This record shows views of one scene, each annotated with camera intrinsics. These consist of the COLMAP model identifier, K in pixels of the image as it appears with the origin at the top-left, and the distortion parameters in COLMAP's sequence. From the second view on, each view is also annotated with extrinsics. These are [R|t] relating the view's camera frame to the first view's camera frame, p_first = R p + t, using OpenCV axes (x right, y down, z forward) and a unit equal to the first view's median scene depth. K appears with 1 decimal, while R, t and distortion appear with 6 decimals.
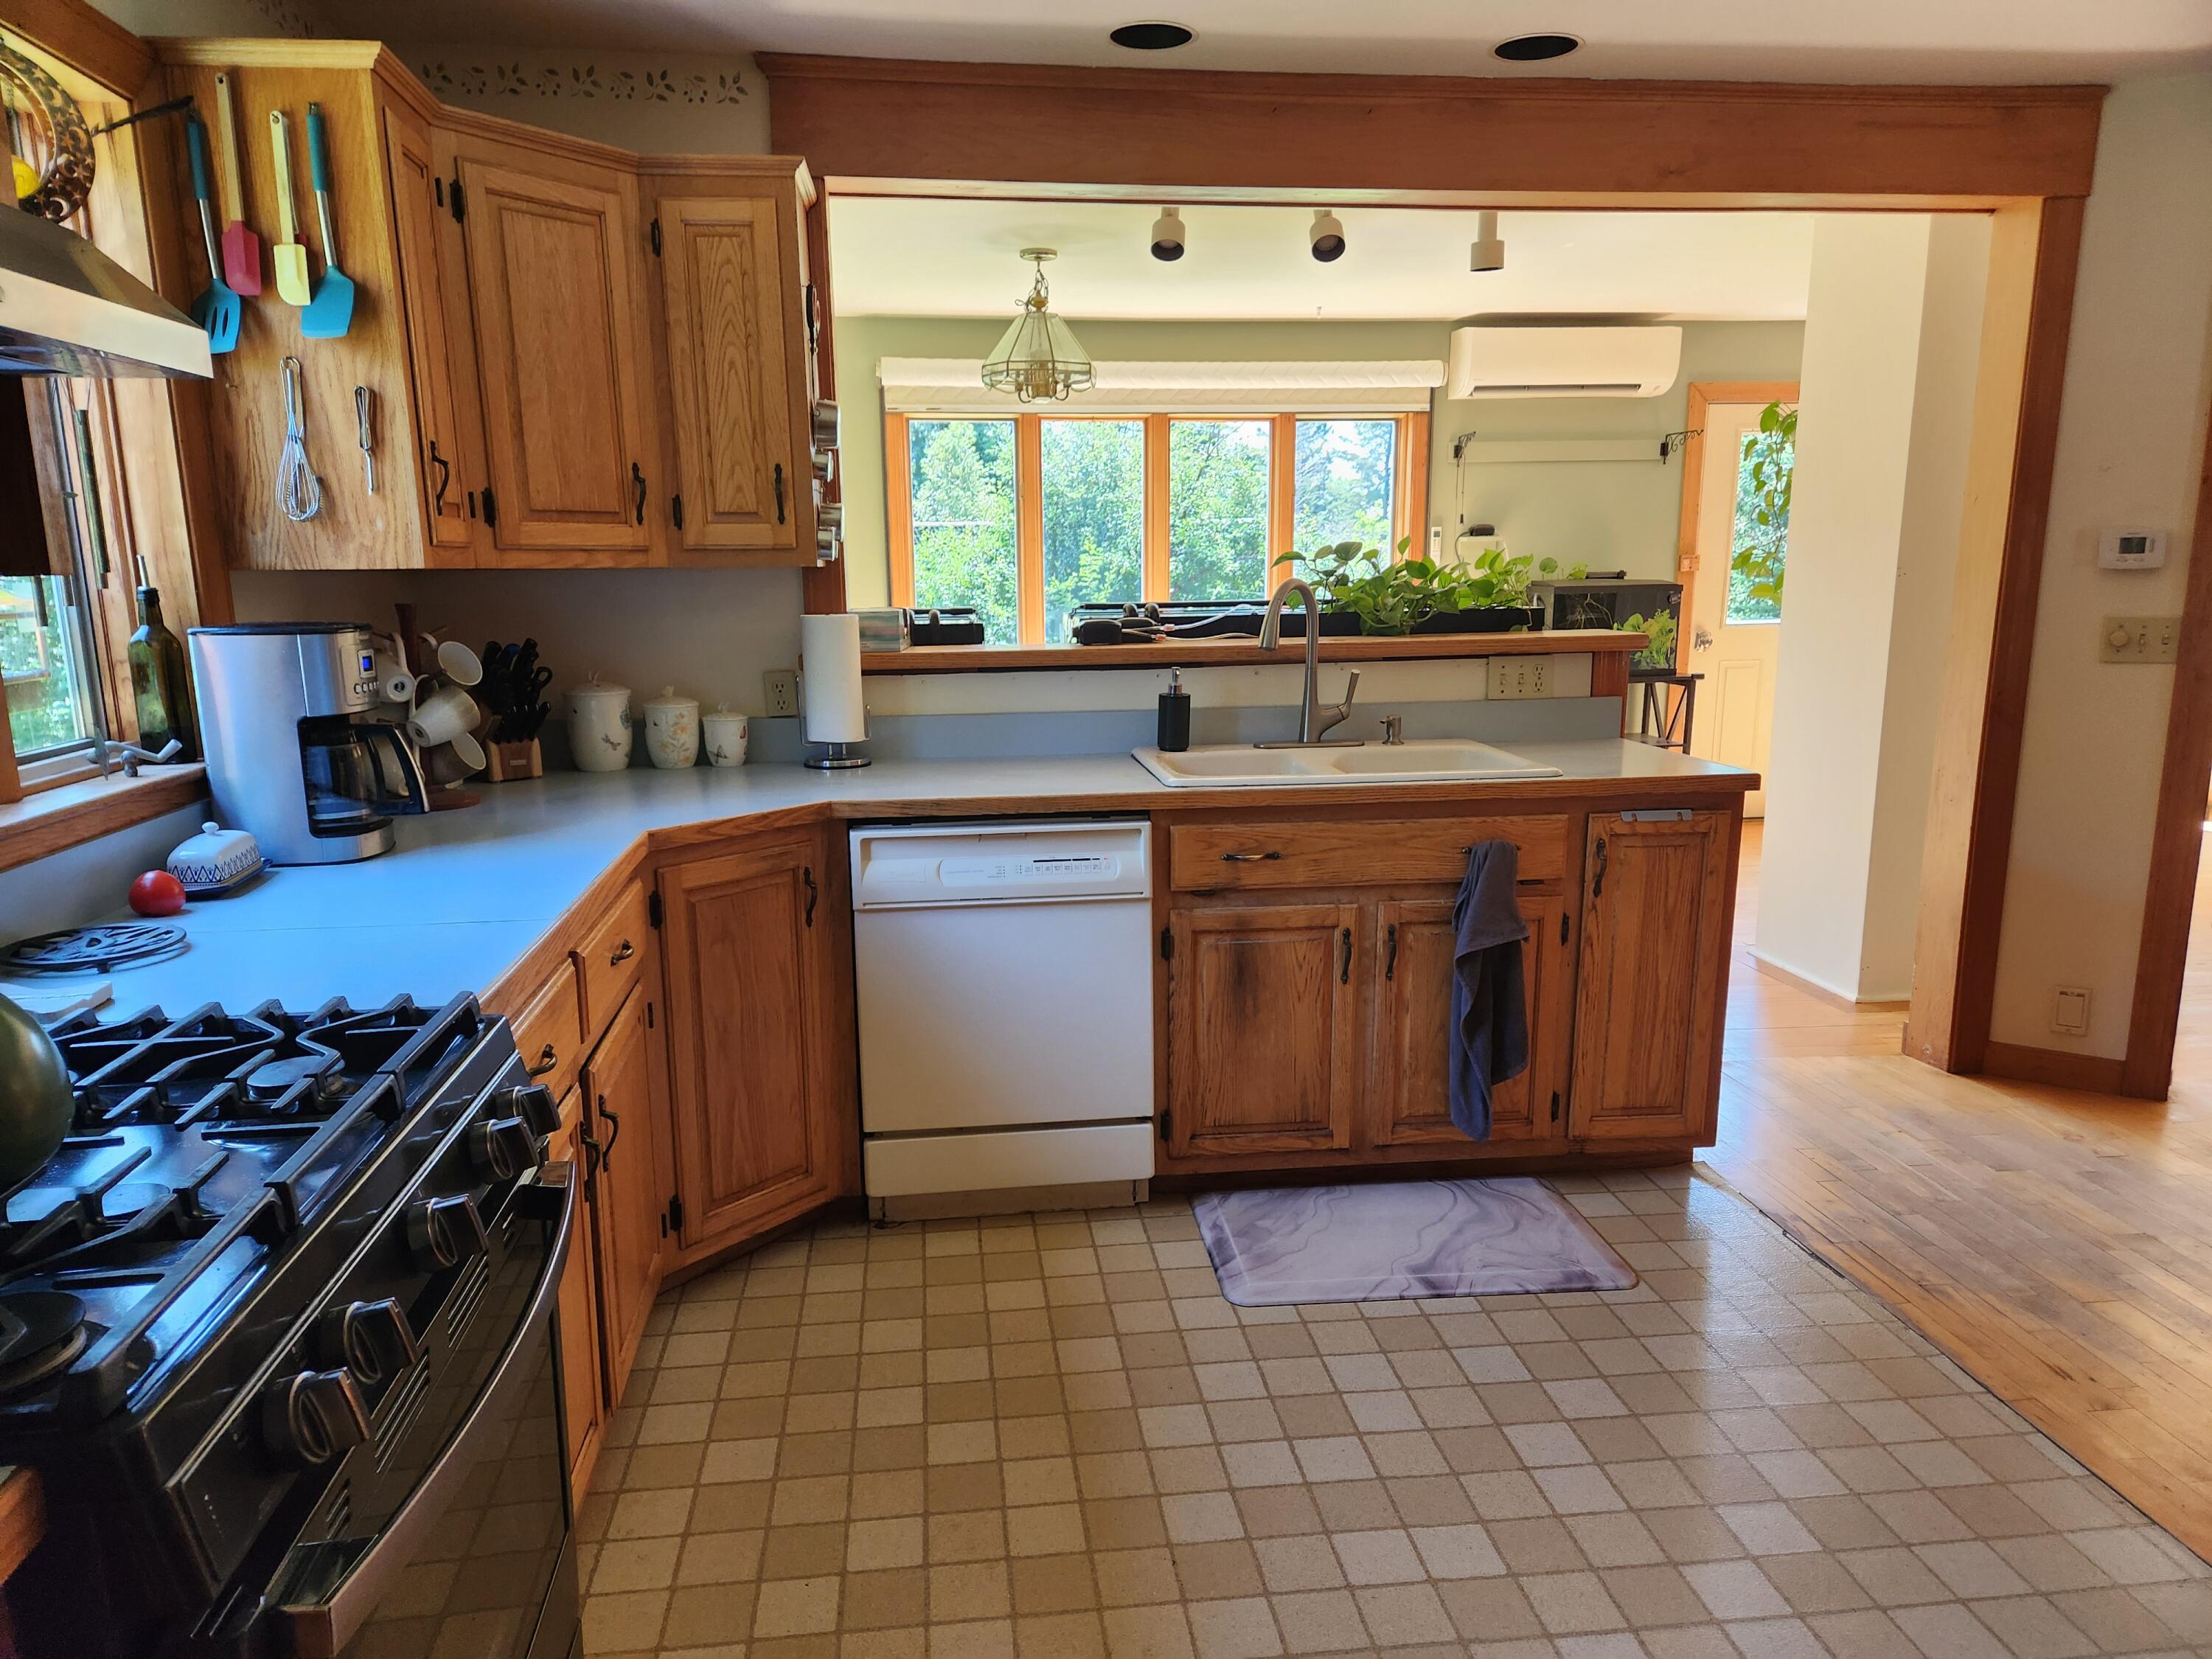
lens RADIAL K [[1465.0, 0, 1097.3], [0, 1465.0, 854.9], [0, 0, 1]] dist [0.052403, -0.024390]
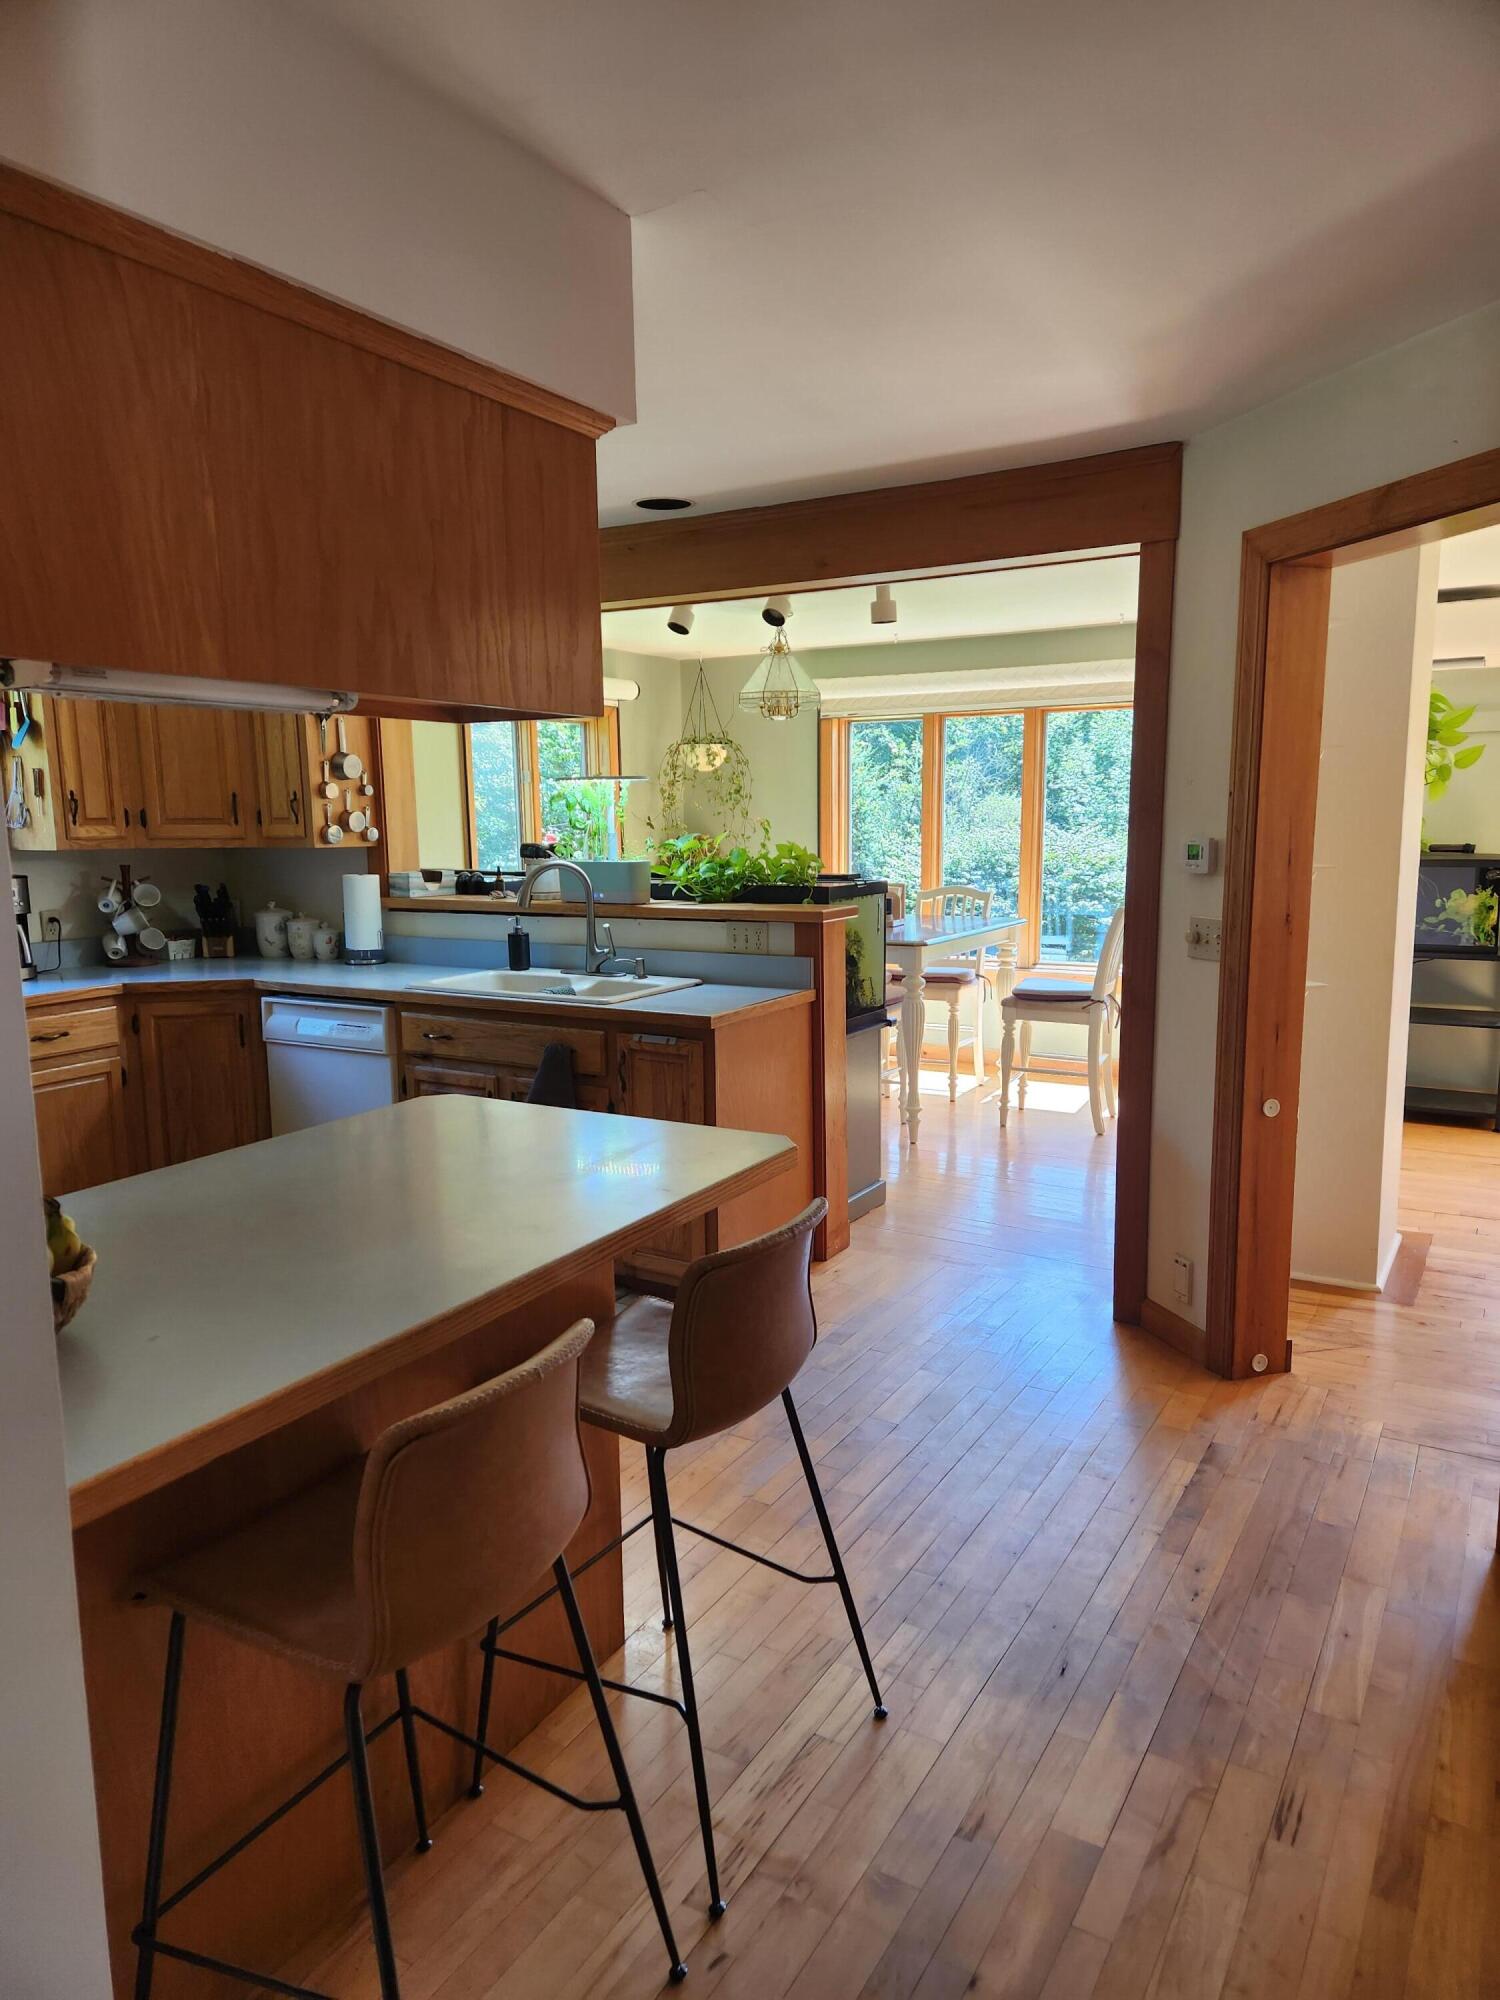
lens RADIAL K [[1324.6, 0, 767.0], [0, 1324.6, 992.6], [0, 0, 1]] dist [0.052403, -0.024390]
pose [[0.796327, 0.084202, -0.598977, 1.208294], [-0.117162, 0.992981, -0.016175, -0.062270], [0.593411, 0.083058, 0.800603, 0.061328]]
